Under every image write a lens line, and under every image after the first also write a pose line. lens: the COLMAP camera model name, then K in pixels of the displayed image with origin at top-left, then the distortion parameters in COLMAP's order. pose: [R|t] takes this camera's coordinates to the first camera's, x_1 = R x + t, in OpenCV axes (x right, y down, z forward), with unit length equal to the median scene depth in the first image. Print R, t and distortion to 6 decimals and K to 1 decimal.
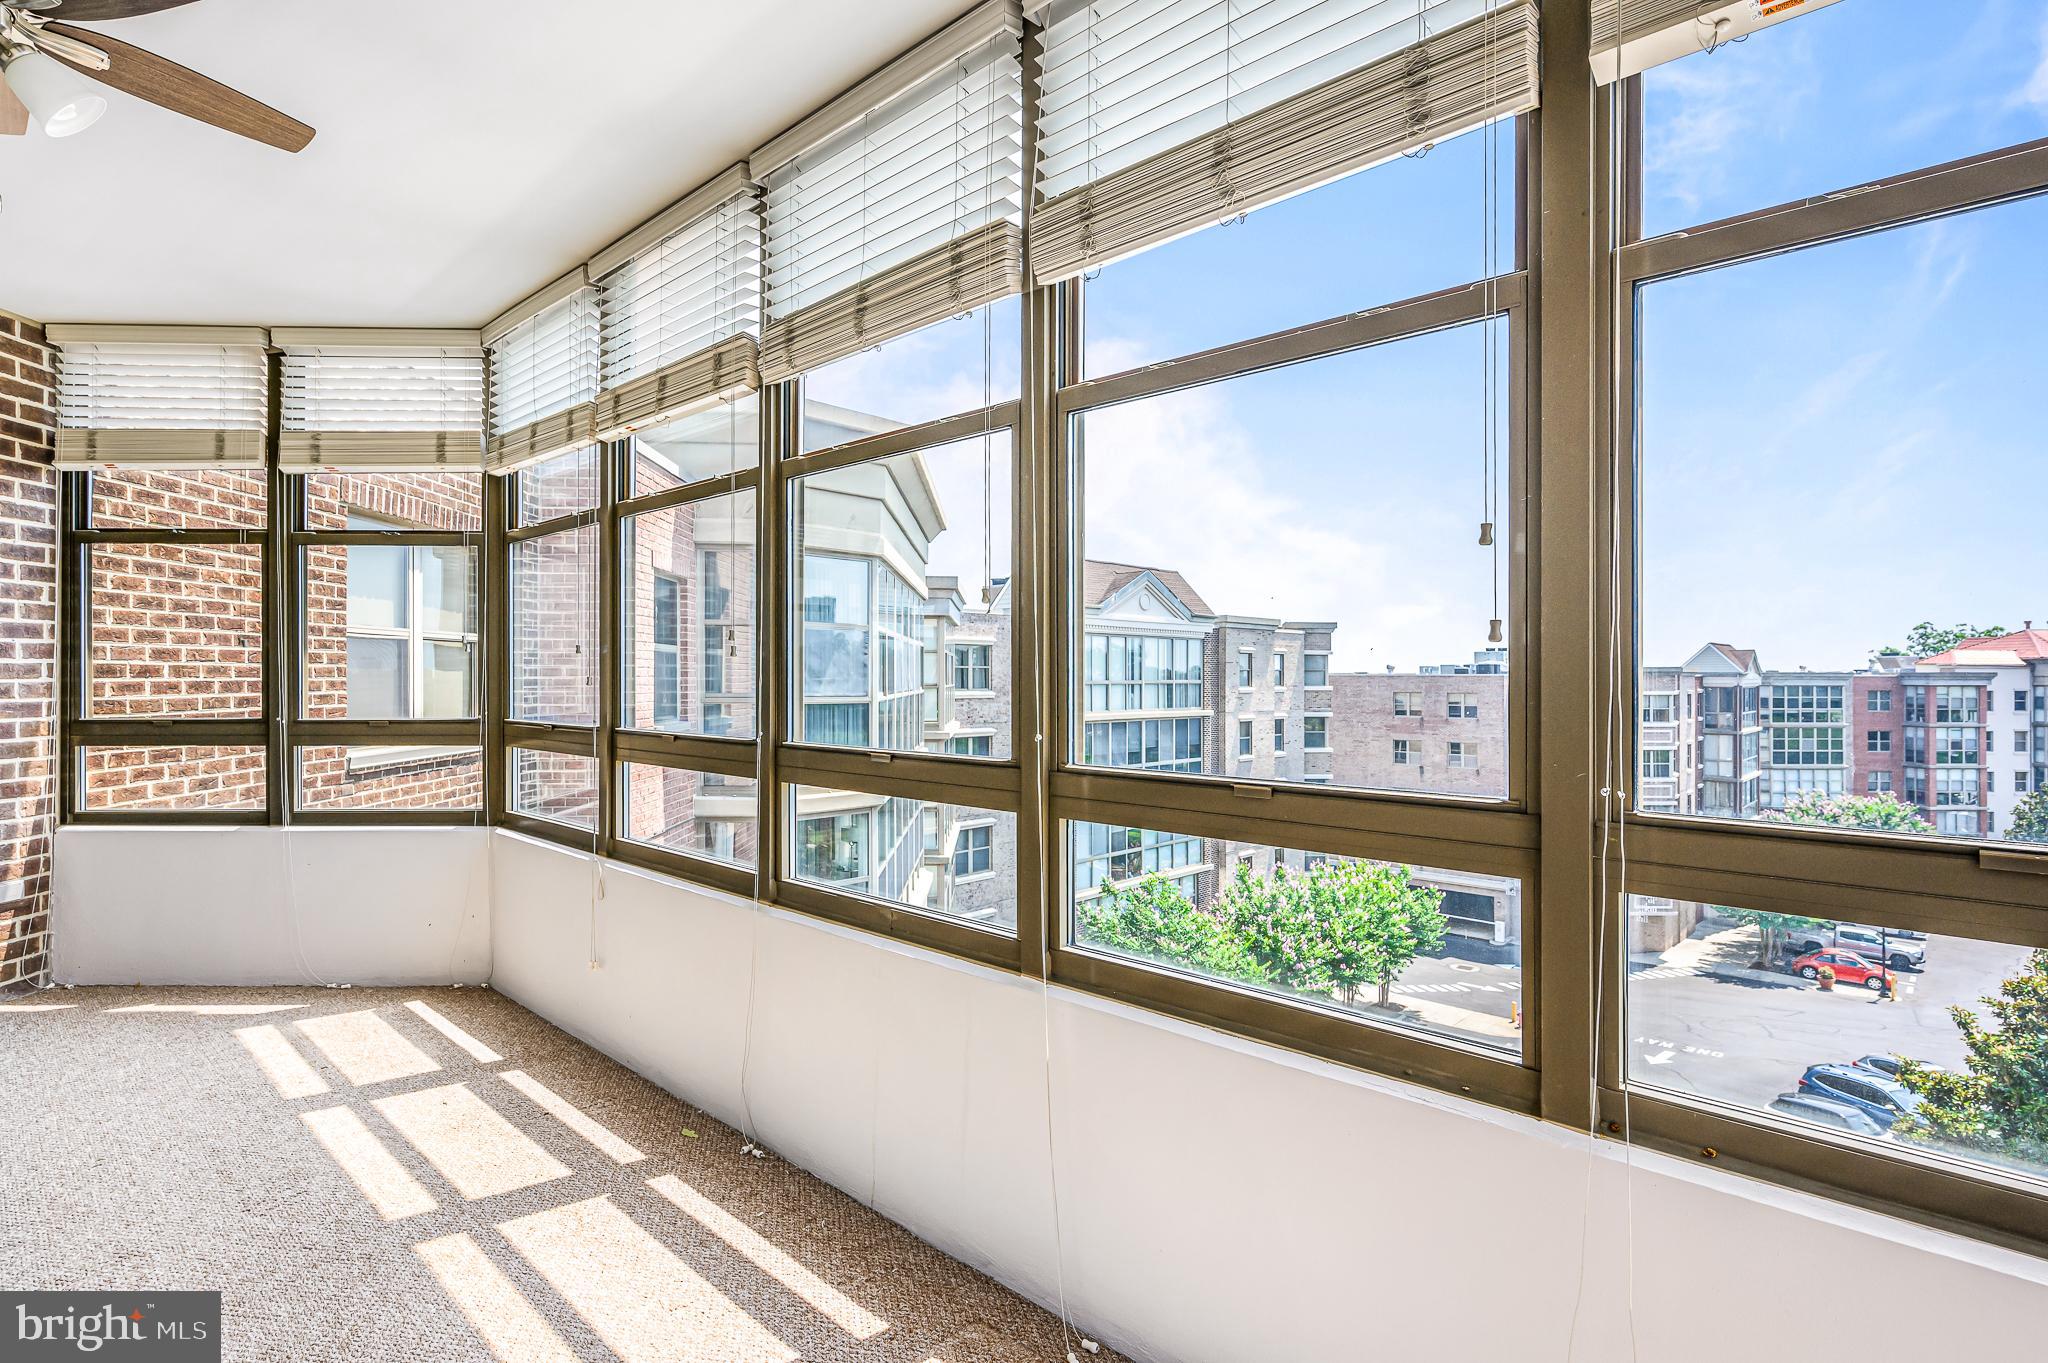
lens RADIAL K [[1014.0, 0, 1033.0], [0, 1014.0, 678.4], [0, 0, 1]] dist [0.011275, 0.000083]
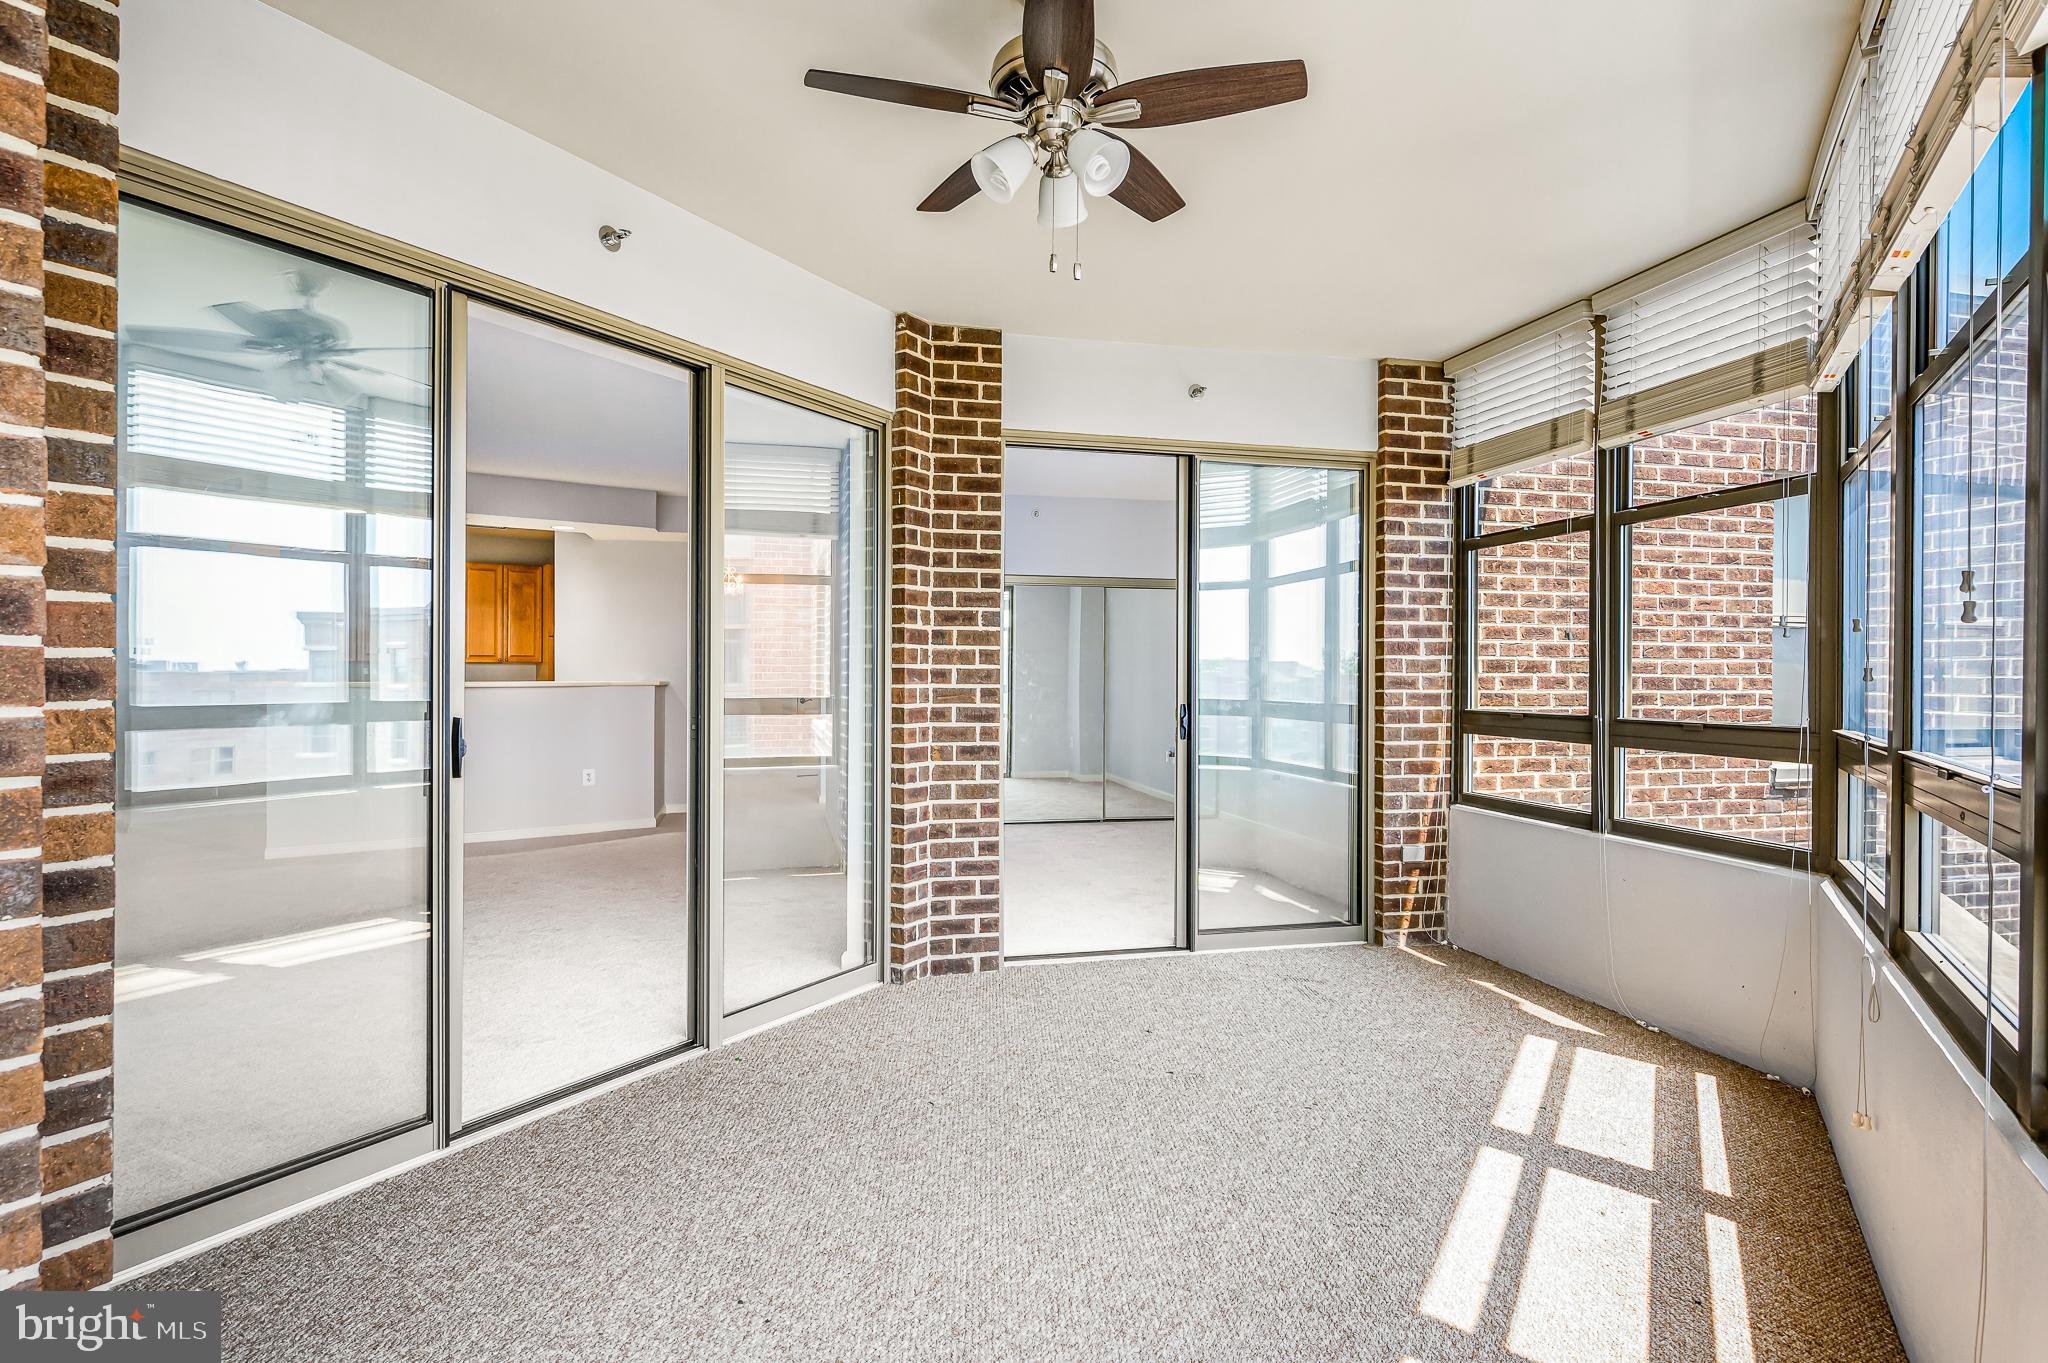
lens RADIAL K [[1053.9, 0, 1024.0], [0, 1053.9, 681.5], [0, 0, 1]] dist [0.001178, 0.000197]
pose [[0.213932, 0.008339, -0.976813, 0.082106], [-0.008246, 0.999943, 0.006731, 0.005568], [0.976814, 0.006615, 0.213989, 0.284281]]
